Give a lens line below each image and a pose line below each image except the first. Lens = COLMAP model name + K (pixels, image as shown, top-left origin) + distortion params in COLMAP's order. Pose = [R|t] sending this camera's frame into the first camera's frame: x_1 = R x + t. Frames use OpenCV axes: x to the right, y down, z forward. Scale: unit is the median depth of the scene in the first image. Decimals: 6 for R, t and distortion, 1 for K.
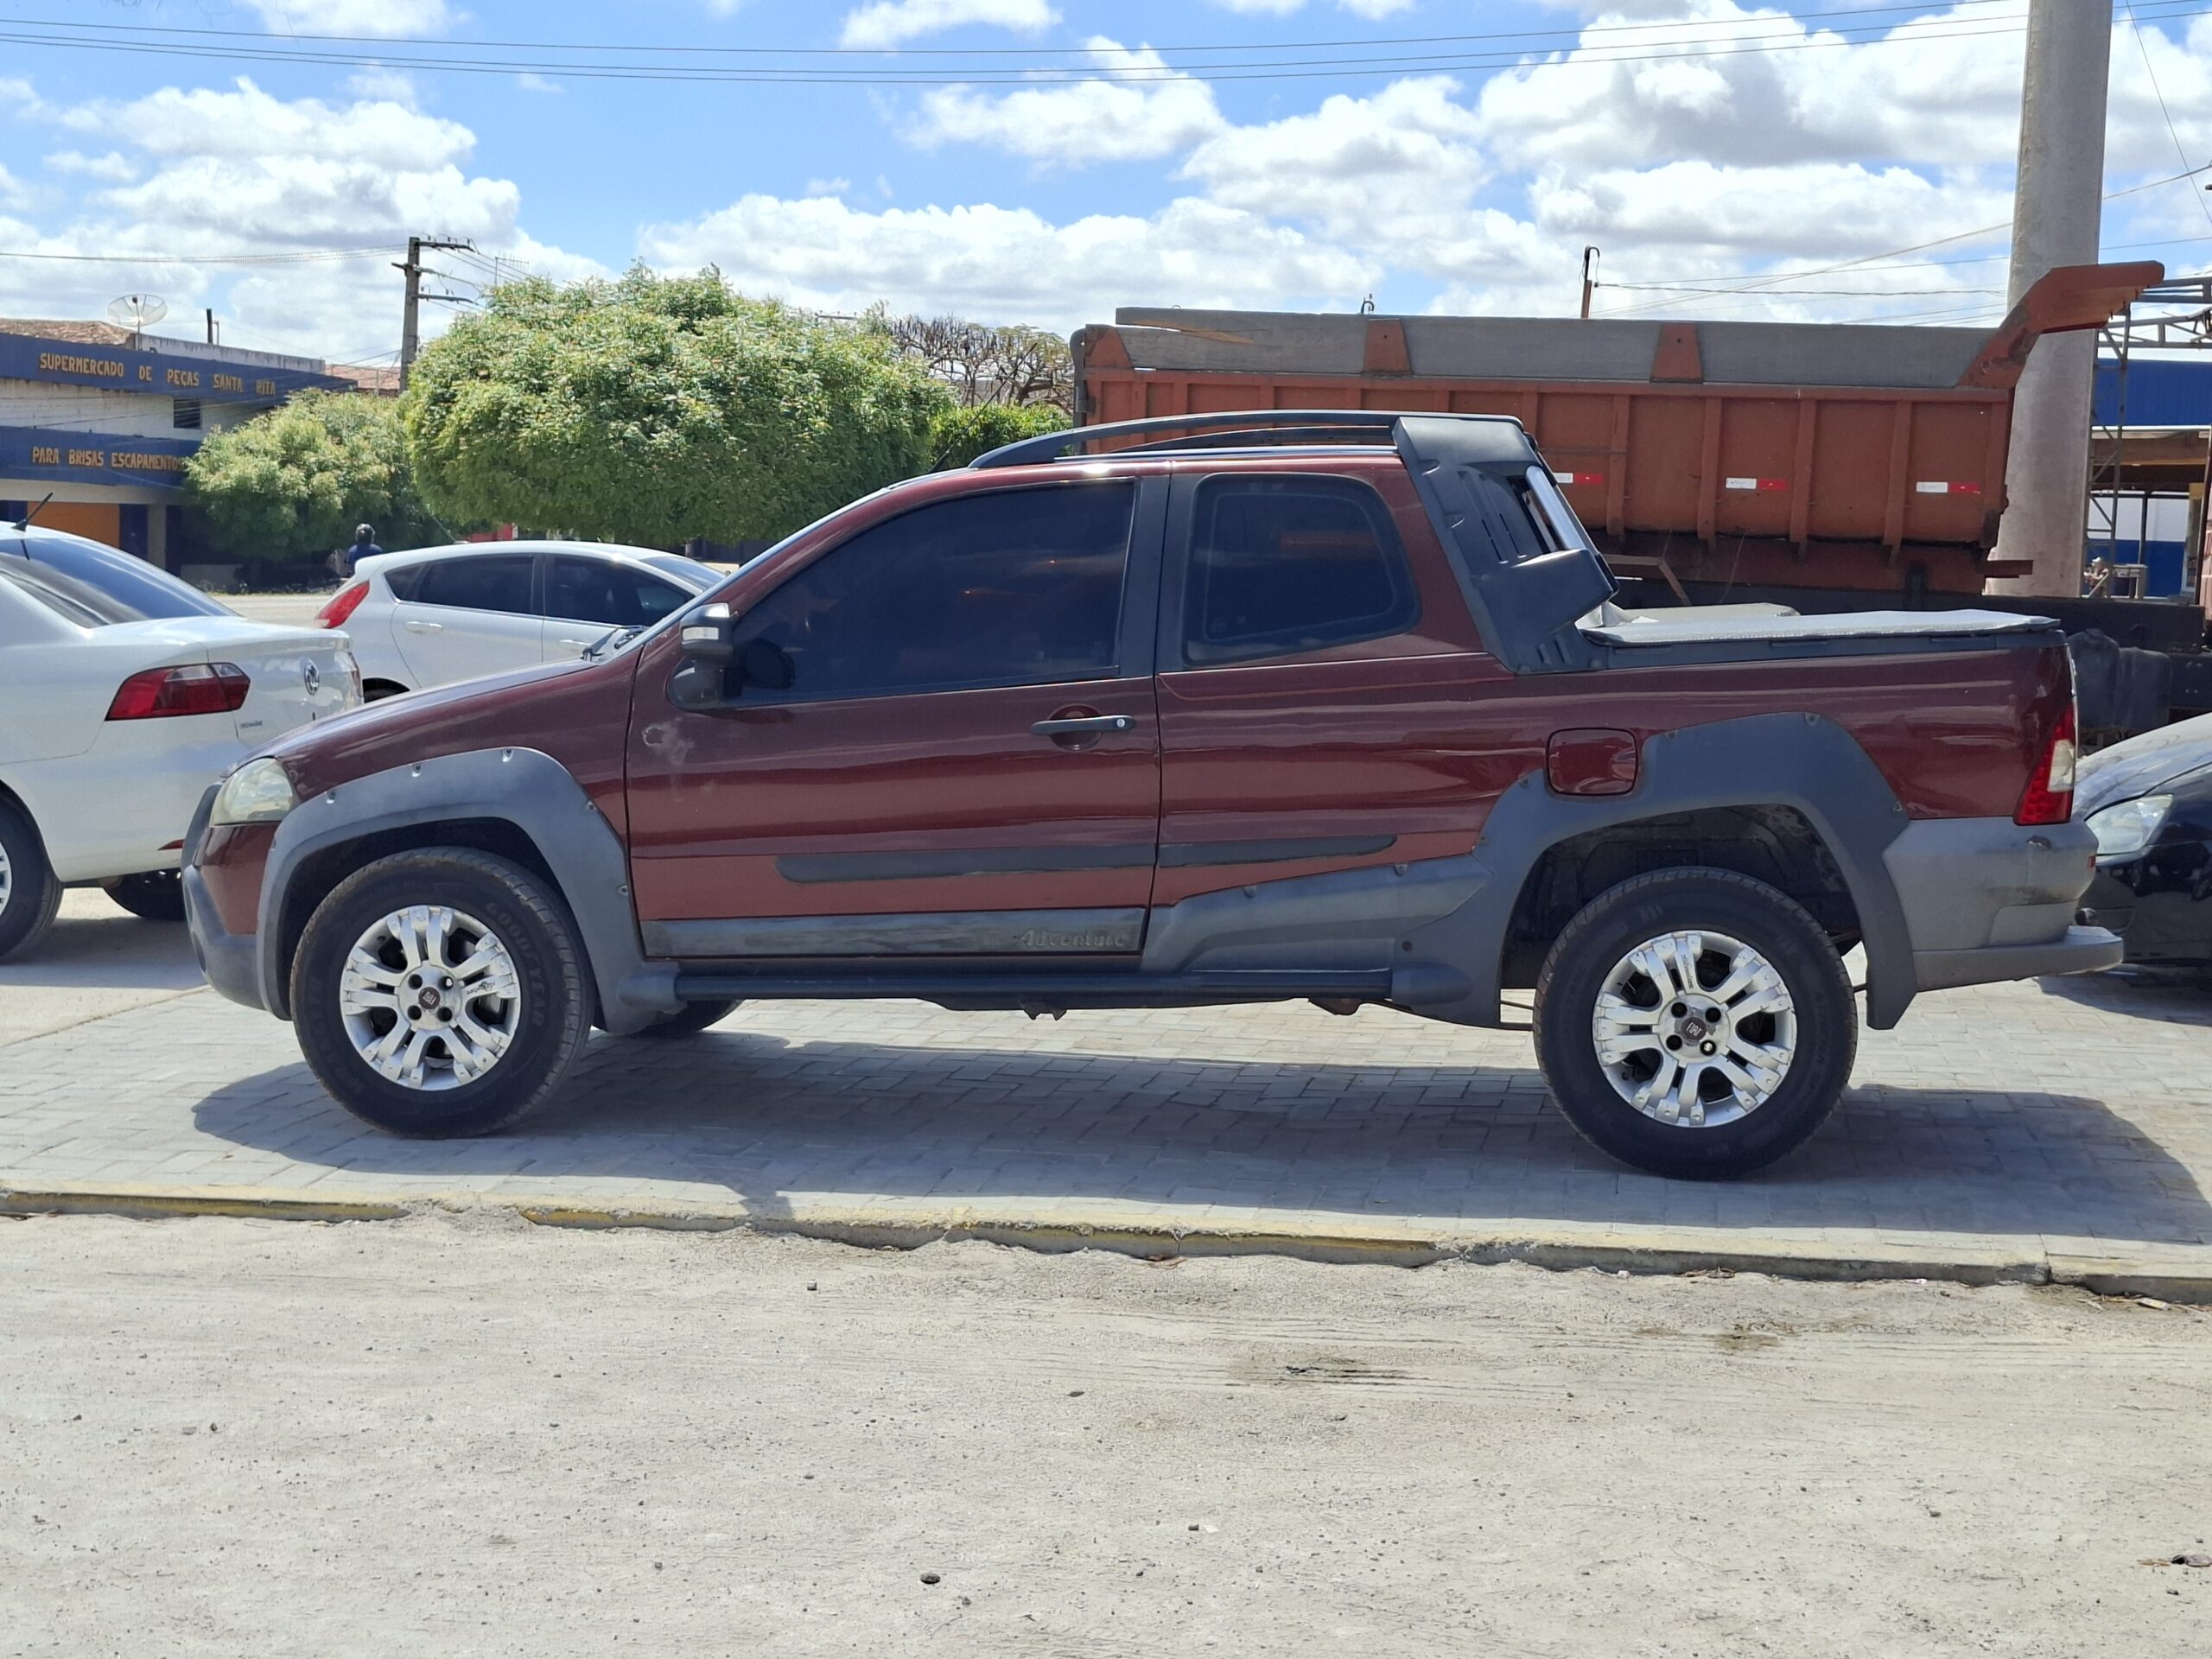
lens RADIAL K [[3076.1, 0, 1143.1], [0, 3076.1, 831.3], [0, 0, 1]] dist [0.195607, -0.406175]
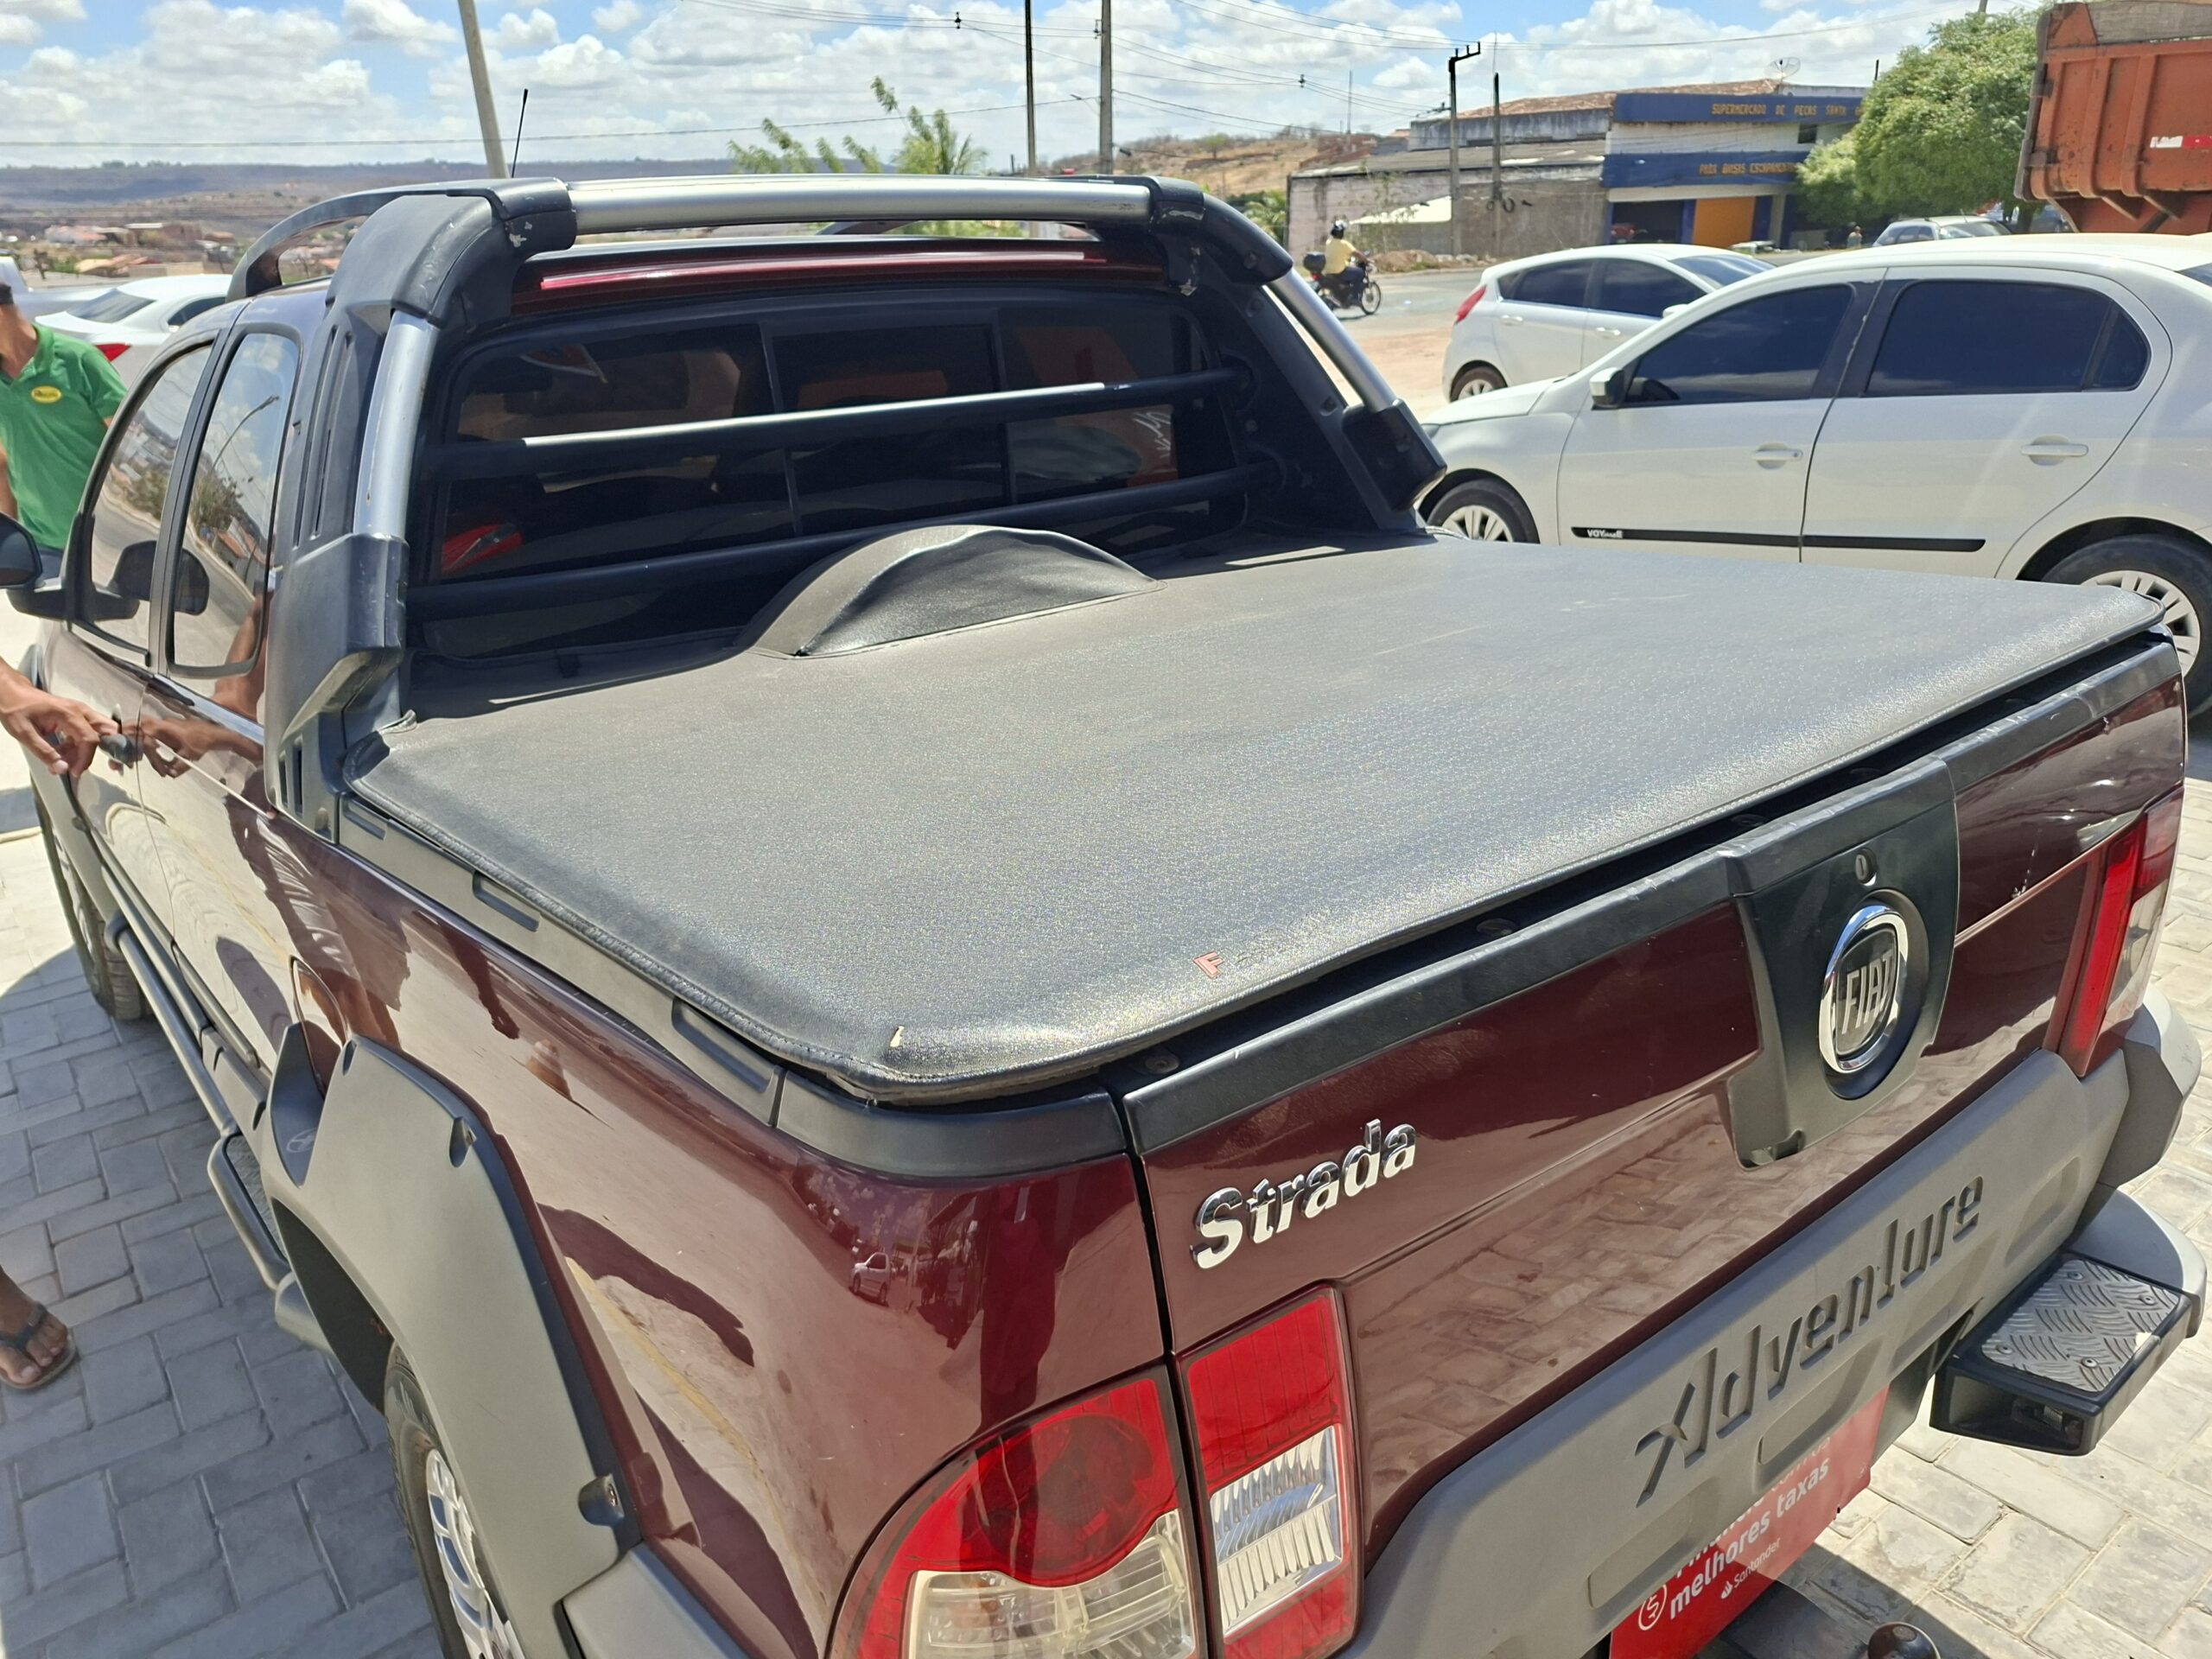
lens RADIAL K [[1579.8, 0, 1115.1], [0, 1579.8, 849.0], [0, 0, 1]] dist [0.040284, -0.035506]
pose [[0.744986, 0.197224, -0.637259, 0.058898], [-0.009055, 0.958197, 0.285965, -0.017970], [0.667019, -0.207269, 0.715629, 0.144592]]
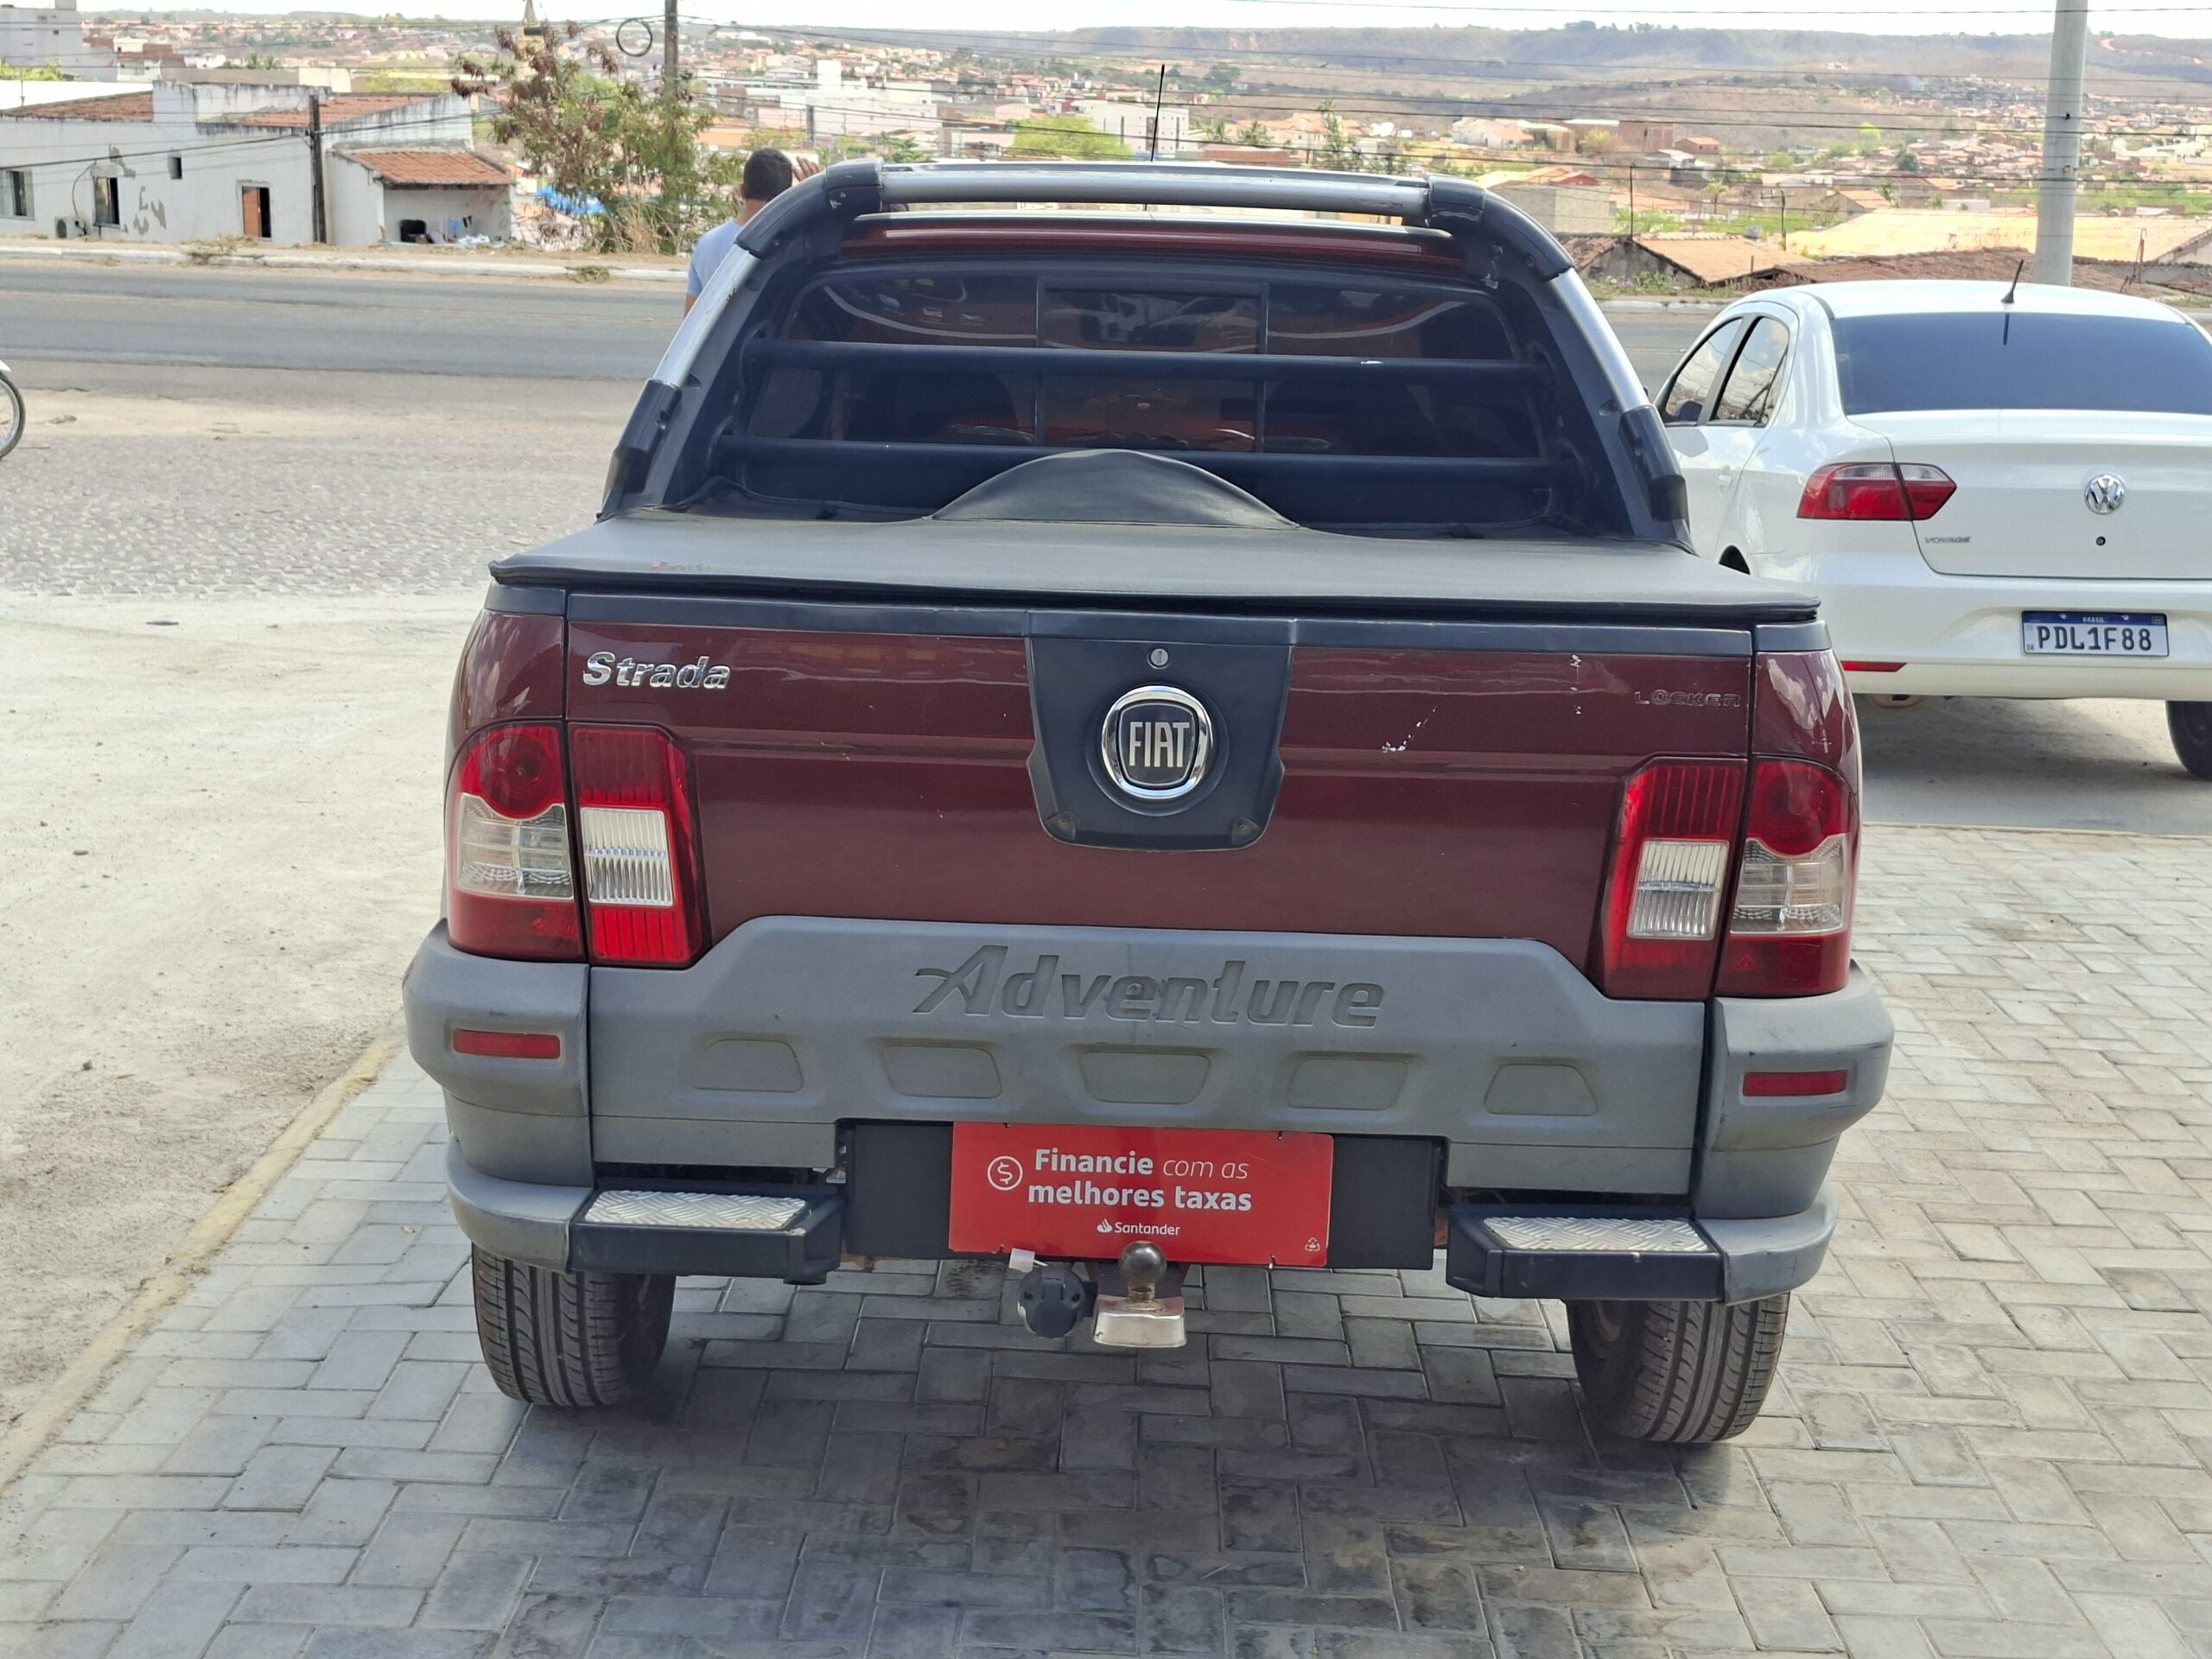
lens RADIAL K [[3104.2, 0, 1065.2], [0, 3104.2, 826.9], [0, 0, 1]] dist [0.051656, -0.031170]
pose [[0.157916, 0.188581, -0.969278, 0.126705], [-0.112562, 0.978634, 0.172063, -0.019216], [0.981016, 0.081932, 0.175769, 0.155825]]
